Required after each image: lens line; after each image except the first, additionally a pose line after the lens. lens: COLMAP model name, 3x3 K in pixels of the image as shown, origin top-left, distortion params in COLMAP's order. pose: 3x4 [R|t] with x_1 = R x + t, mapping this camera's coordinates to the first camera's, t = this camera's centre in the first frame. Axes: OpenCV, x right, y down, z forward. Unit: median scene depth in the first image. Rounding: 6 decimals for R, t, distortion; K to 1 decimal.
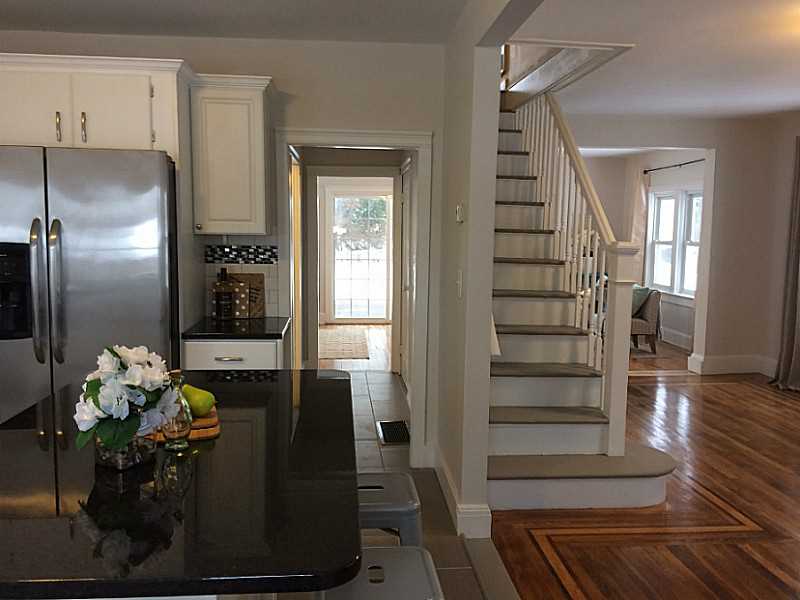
lens RADIAL K [[688.3, 0, 400.0], [0, 688.3, 300.0], [0, 0, 1]] dist [0.094009, -0.125141]
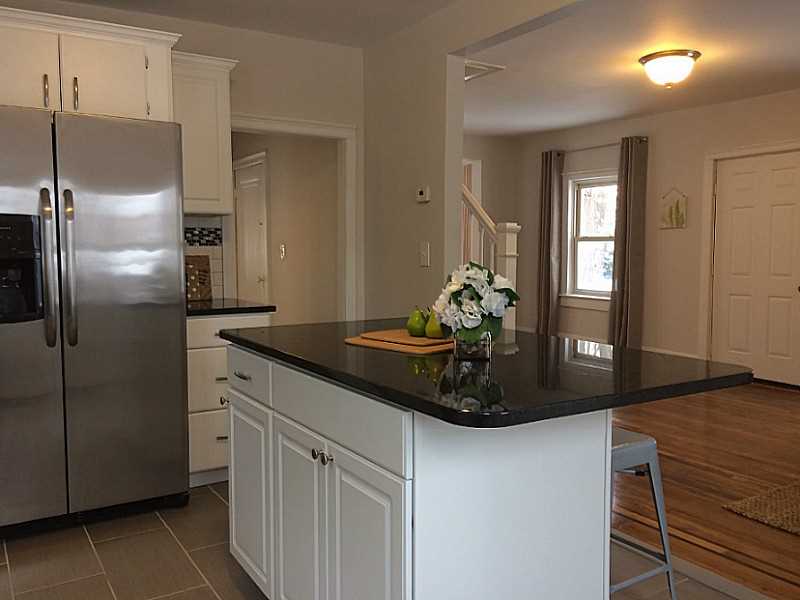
lens RADIAL K [[688.3, 0, 400.0], [0, 688.3, 300.0], [0, 0, 1]] dist [0.094009, -0.125141]
pose [[0.895105, -0.049422, 0.443108, -0.399129], [0.058145, 0.998289, -0.006113, 0.048384], [-0.442048, 0.031237, 0.896447, -0.019442]]
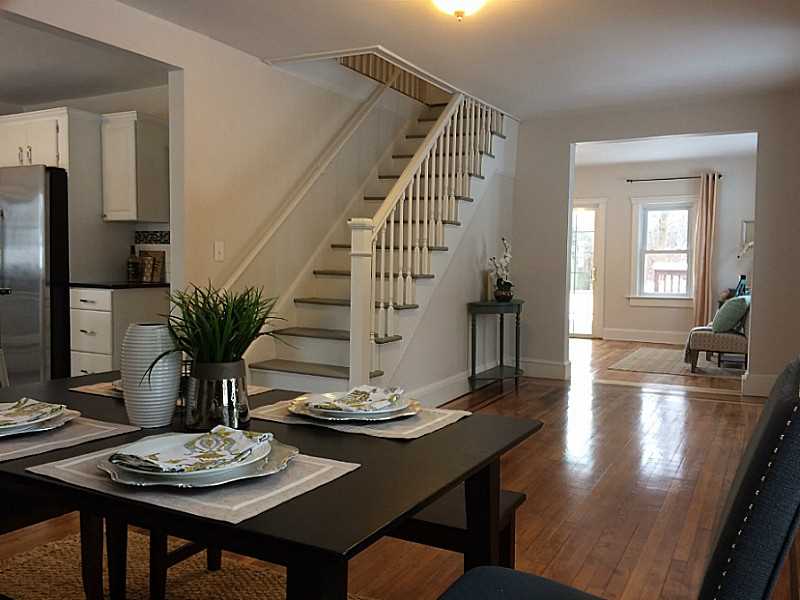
lens RADIAL K [[688.3, 0, 400.0], [0, 688.3, 300.0], [0, 0, 1]] dist [0.094009, -0.125141]
pose [[0.830899, 0.039235, -0.555038, 0.979976], [-0.063646, 0.997665, -0.024754, 0.064911], [0.552771, 0.055894, 0.831456, 0.106720]]
